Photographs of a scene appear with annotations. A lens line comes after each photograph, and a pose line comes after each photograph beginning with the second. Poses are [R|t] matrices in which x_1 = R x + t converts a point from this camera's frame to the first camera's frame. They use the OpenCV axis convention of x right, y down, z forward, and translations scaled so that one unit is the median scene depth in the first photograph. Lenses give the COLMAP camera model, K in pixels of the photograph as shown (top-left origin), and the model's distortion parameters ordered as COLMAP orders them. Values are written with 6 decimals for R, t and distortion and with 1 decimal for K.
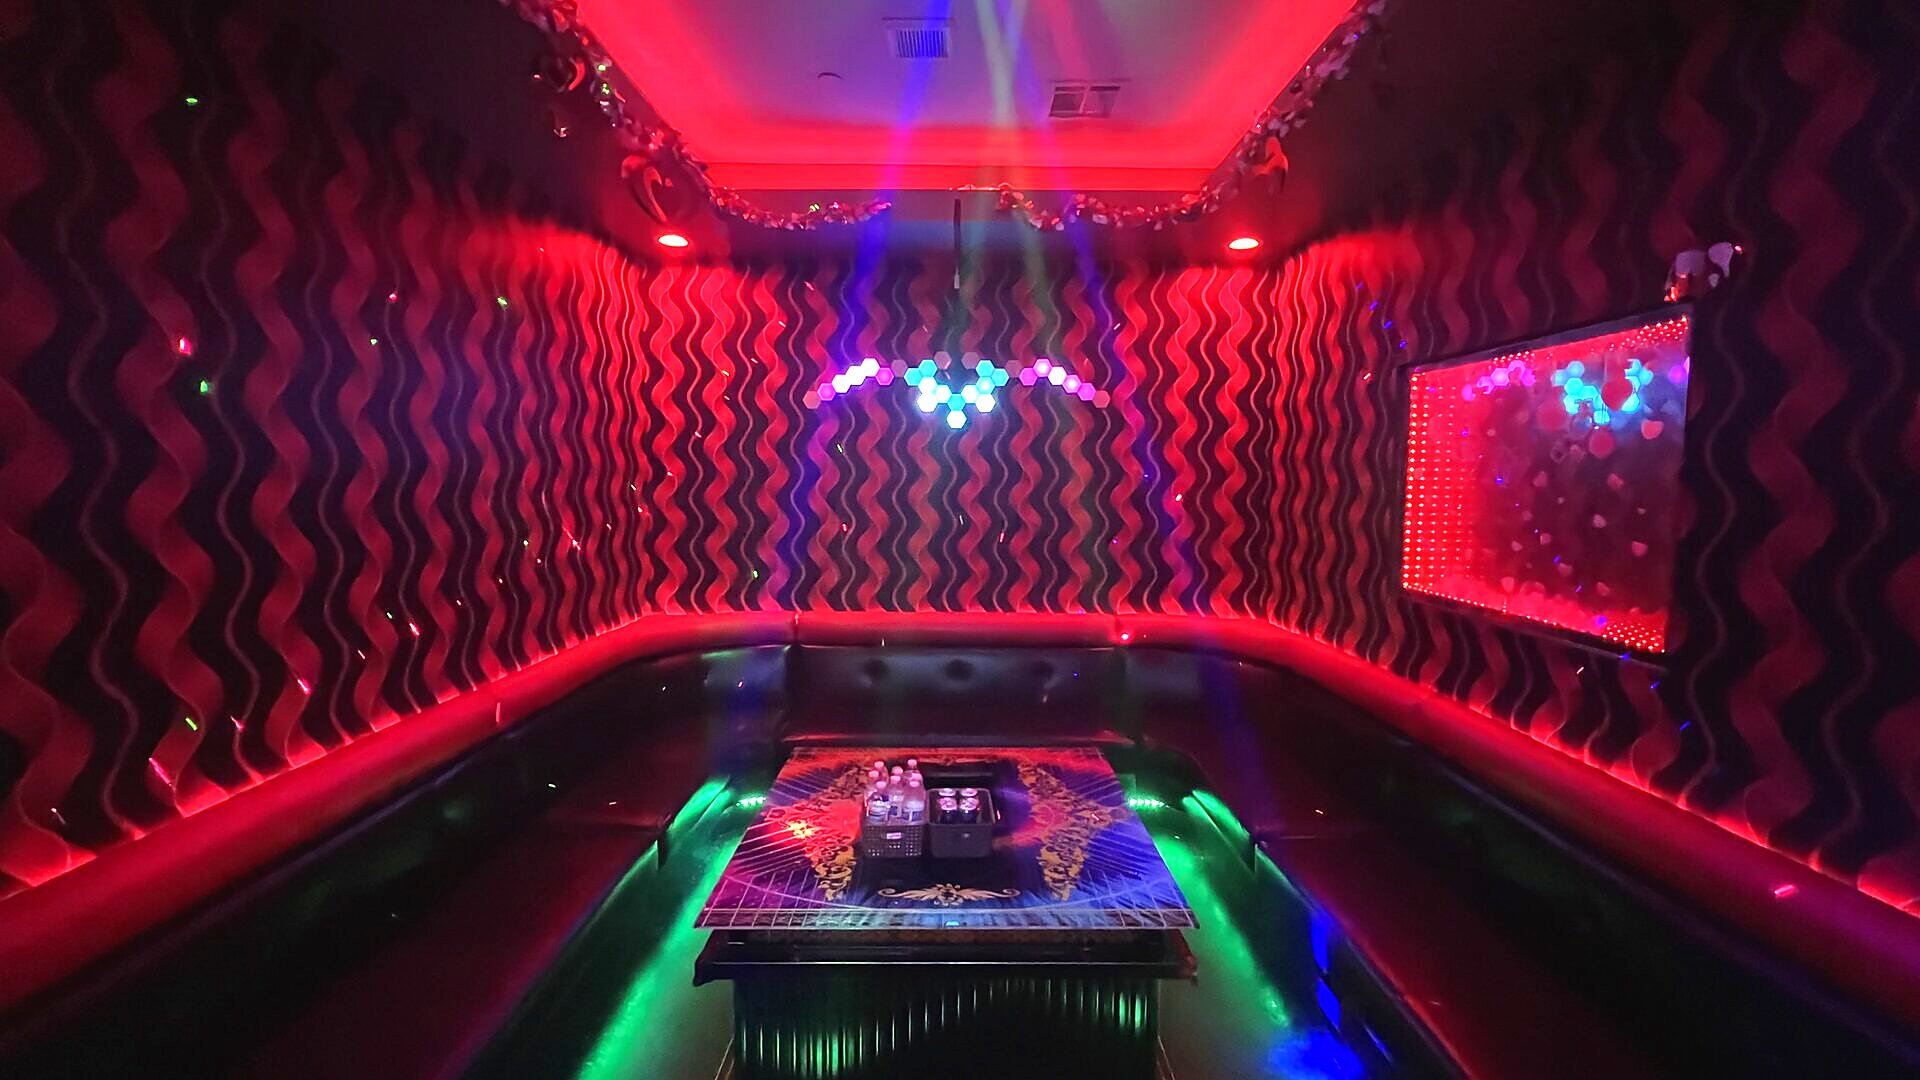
lens RADIAL K [[768.6, 0, 962.4], [0, 768.6, 524.0], [0, 0, 1]] dist [-0.001458, -0.000046]
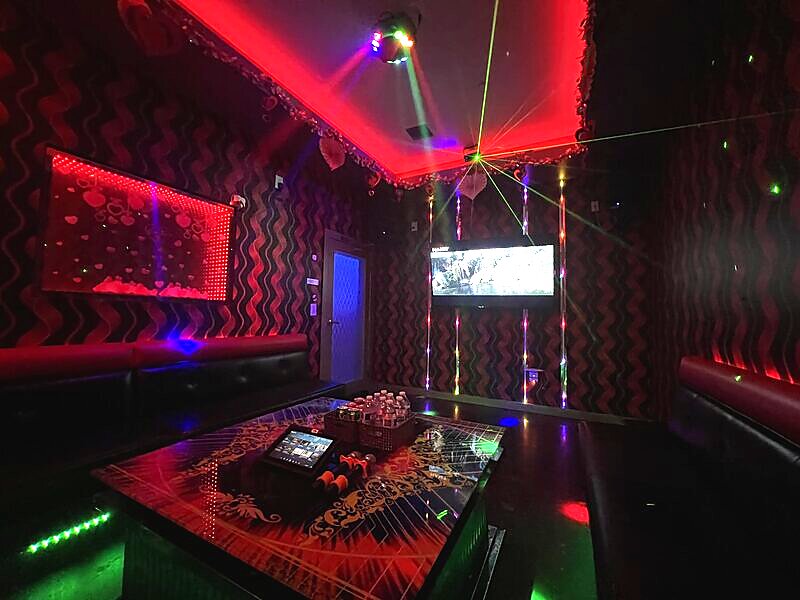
lens RADIAL K [[320.3, 0, 400.0], [0, 320.3, 300.0], [0, 0, 1]] dist [-0.000267, -0.000309]
pose [[-0.879903, -0.002444, 0.475147, -0.235566], [0.003267, 0.999932, 0.011193, 0.069119], [-0.475142, 0.011401, -0.879835, 0.876654]]
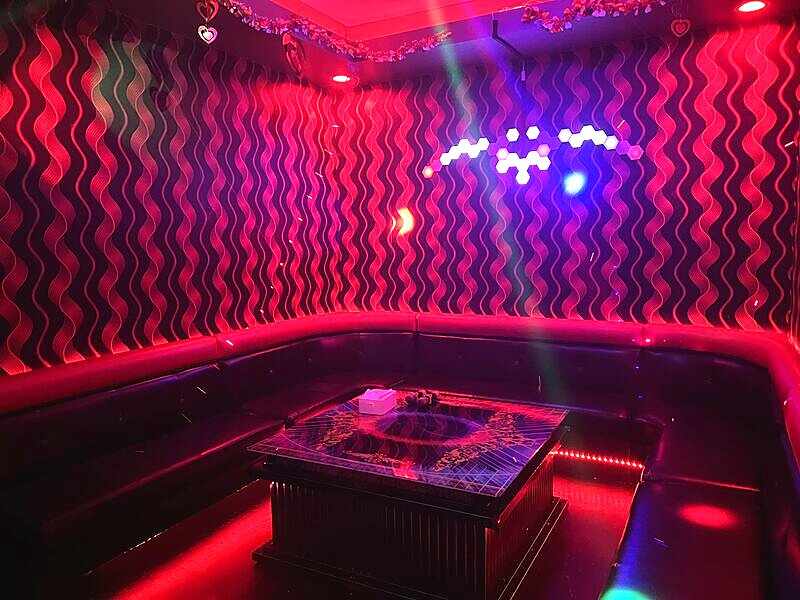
lens RADIAL K [[601.0, 0, 400.0], [0, 601.0, 300.0], [0, 0, 1]] dist [0.010082, 0.001247]
pose [[0.877127, 0.024256, -0.479645, 0.324029], [-0.002638, 0.998952, 0.045693, 0.035412], [0.480251, -0.038813, 0.876272, -0.062899]]
